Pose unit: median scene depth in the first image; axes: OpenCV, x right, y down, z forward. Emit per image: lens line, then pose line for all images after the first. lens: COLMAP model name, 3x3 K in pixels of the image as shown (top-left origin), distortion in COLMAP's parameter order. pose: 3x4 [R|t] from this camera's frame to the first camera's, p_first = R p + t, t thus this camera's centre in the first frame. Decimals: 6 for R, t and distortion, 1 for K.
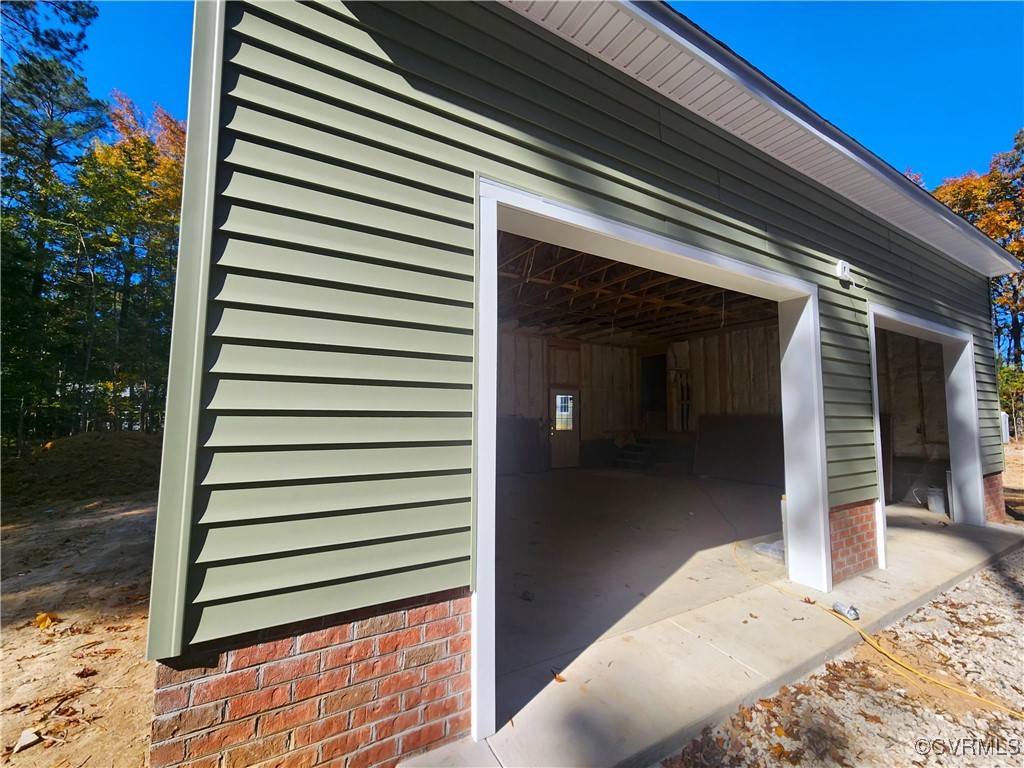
lens RADIAL K [[423.3, 0, 515.5], [0, 423.3, 378.9], [0, 0, 1]] dist [-0.002041, -0.000116]
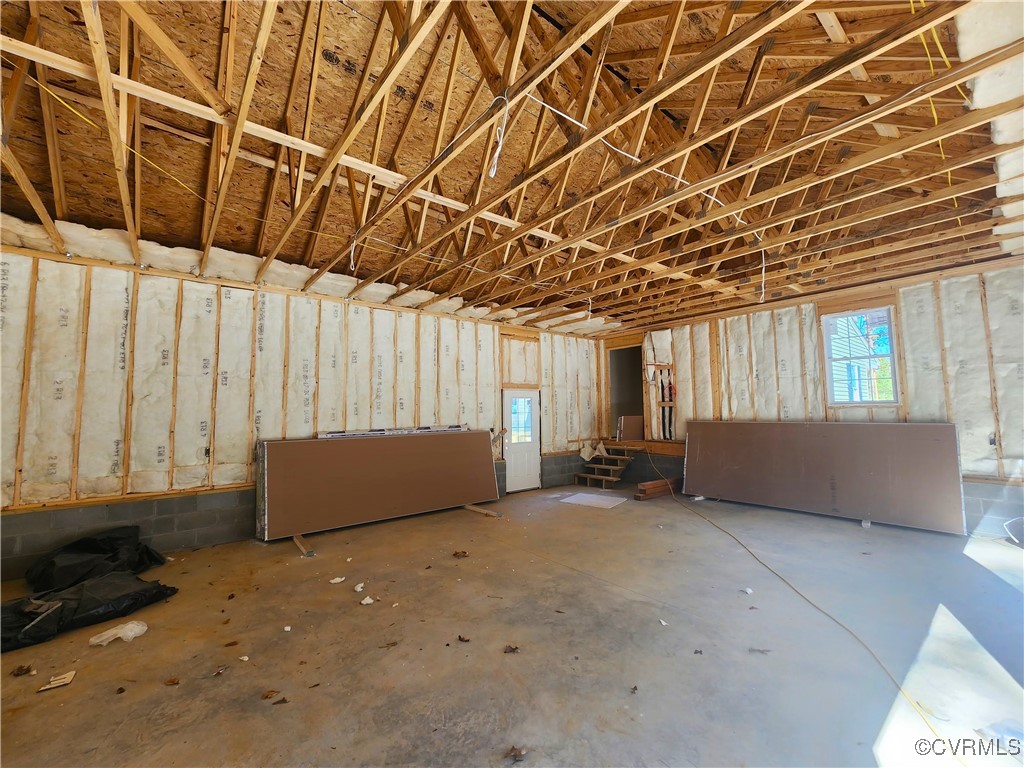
lens RADIAL K [[423.3, 0, 515.5], [0, 423.3, 378.9], [0, 0, 1]] dist [-0.002041, -0.000116]
pose [[0.990439, -0.005412, 0.137847, -0.003537], [0.005025, 0.999982, 0.003153, 0.001592], [-0.137862, -0.002430, 0.990449, 0.233547]]
